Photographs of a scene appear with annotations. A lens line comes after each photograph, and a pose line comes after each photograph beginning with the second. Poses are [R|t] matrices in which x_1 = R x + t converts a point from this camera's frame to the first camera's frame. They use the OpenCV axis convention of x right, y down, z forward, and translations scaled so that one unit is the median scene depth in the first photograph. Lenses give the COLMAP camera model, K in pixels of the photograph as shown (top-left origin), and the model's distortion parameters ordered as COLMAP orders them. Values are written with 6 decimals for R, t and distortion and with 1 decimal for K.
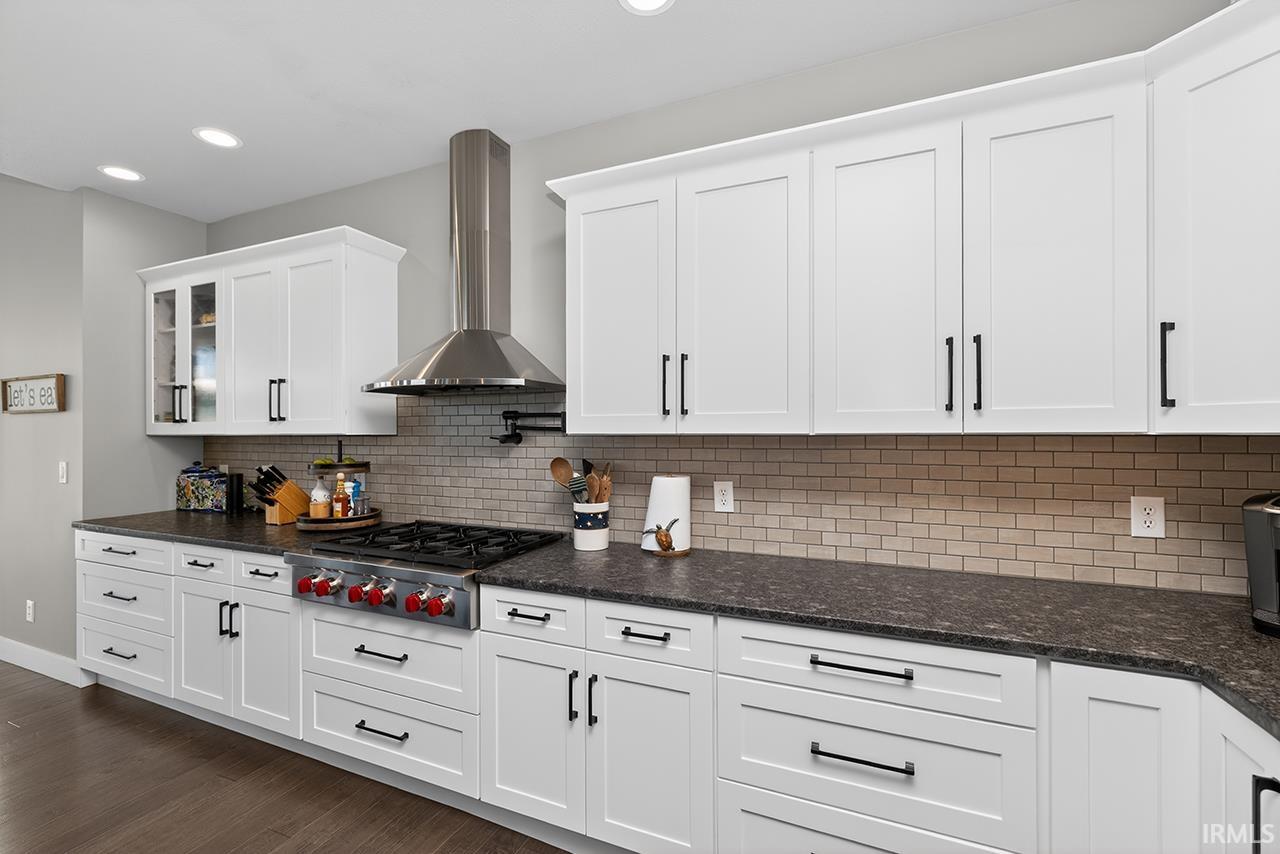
lens RADIAL K [[559.8, 0, 640.0], [0, 559.8, 428.6], [0, 0, 1]] dist [0.003640, -0.001705]
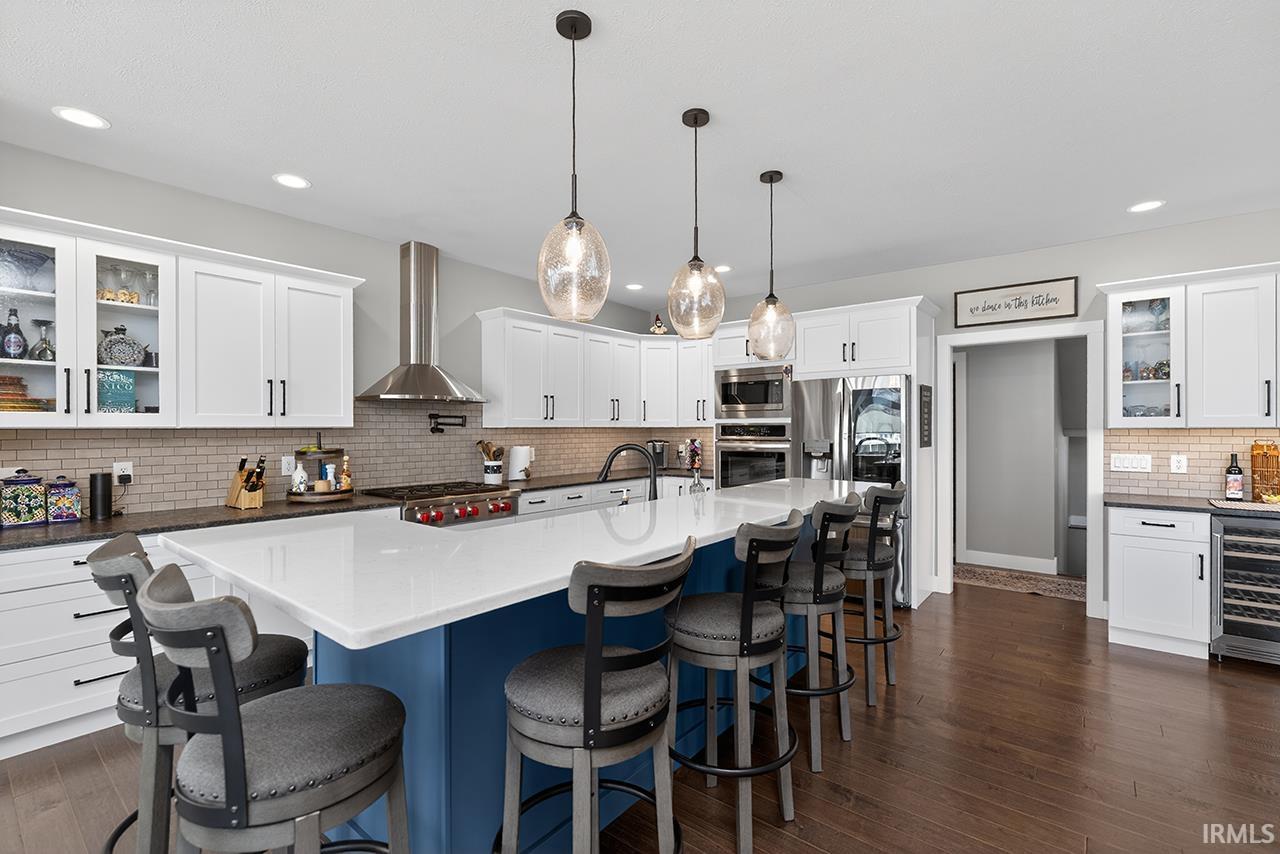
lens RADIAL K [[559.8, 0, 635.3], [0, 559.8, 431.2], [0, 0, 1]] dist [0.003640, -0.001705]
pose [[0.259767, -0.000680, 0.965671, -1.573029], [-0.000470, 1.000000, 0.000830, 0.017606], [-0.965671, -0.000669, 0.259766, -0.019615]]
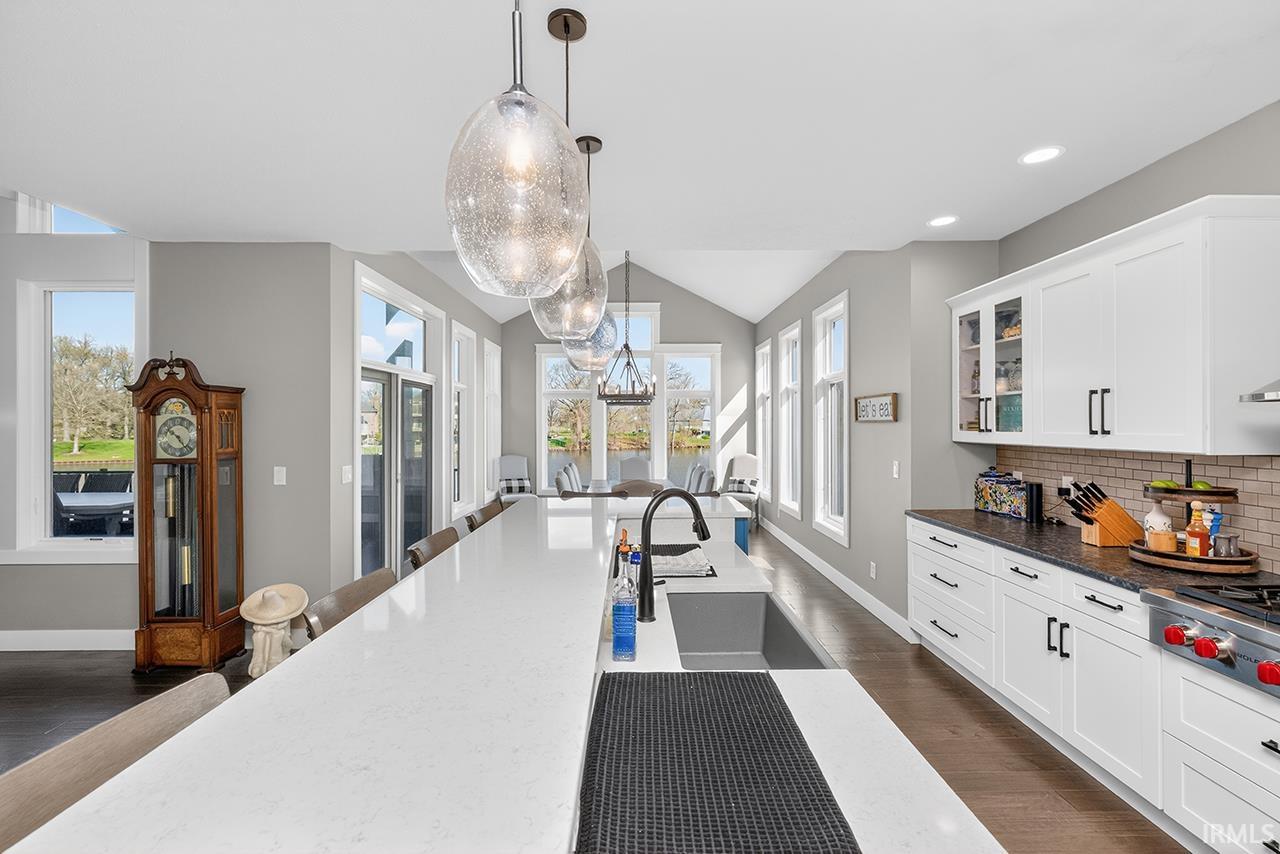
lens RADIAL K [[559.8, 0, 639.2], [0, 559.8, 421.3], [0, 0, 1]] dist [0.003640, -0.001705]
pose [[0.419758, -0.000435, -0.907636, -0.127740], [0.003930, 0.999991, 0.001338, -0.039510], [0.907627, -0.004129, 0.419757, -0.074784]]
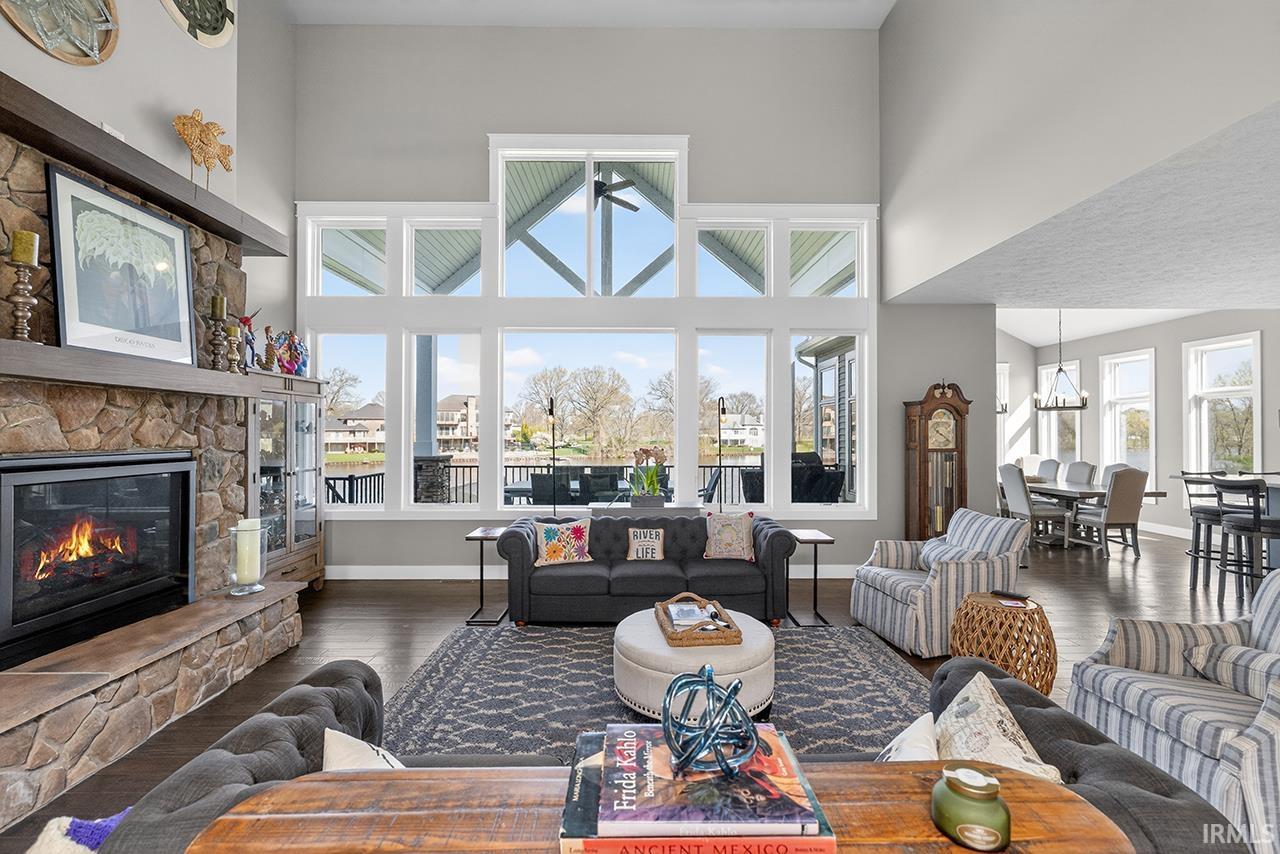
lens RADIAL K [[559.8, 0, 641.4], [0, 559.8, 422.6], [0, 0, 1]] dist [0.003640, -0.001705]
pose [[0.422105, -0.010506, -0.906486, -0.379161], [0.000280, 0.999934, -0.011458, -0.025659], [0.906547, 0.004583, 0.422081, -2.148144]]
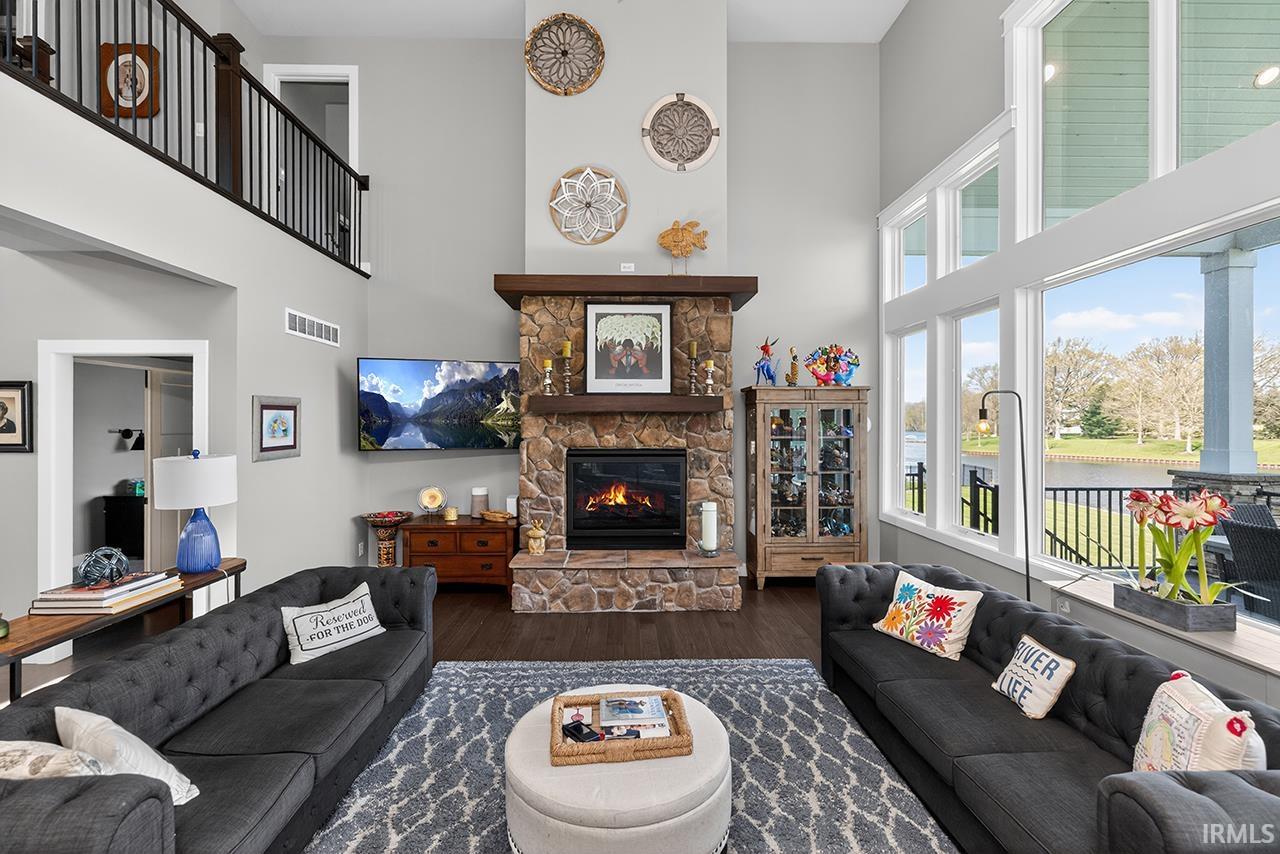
lens RADIAL K [[559.8, 0, 630.7], [0, 559.8, 419.7], [0, 0, 1]] dist [0.003640, -0.001705]
pose [[-0.905881, 0.001331, -0.423531, -0.970633], [0.005107, 0.999957, -0.007780, -0.062010], [0.423502, -0.009211, -0.905848, -0.960126]]
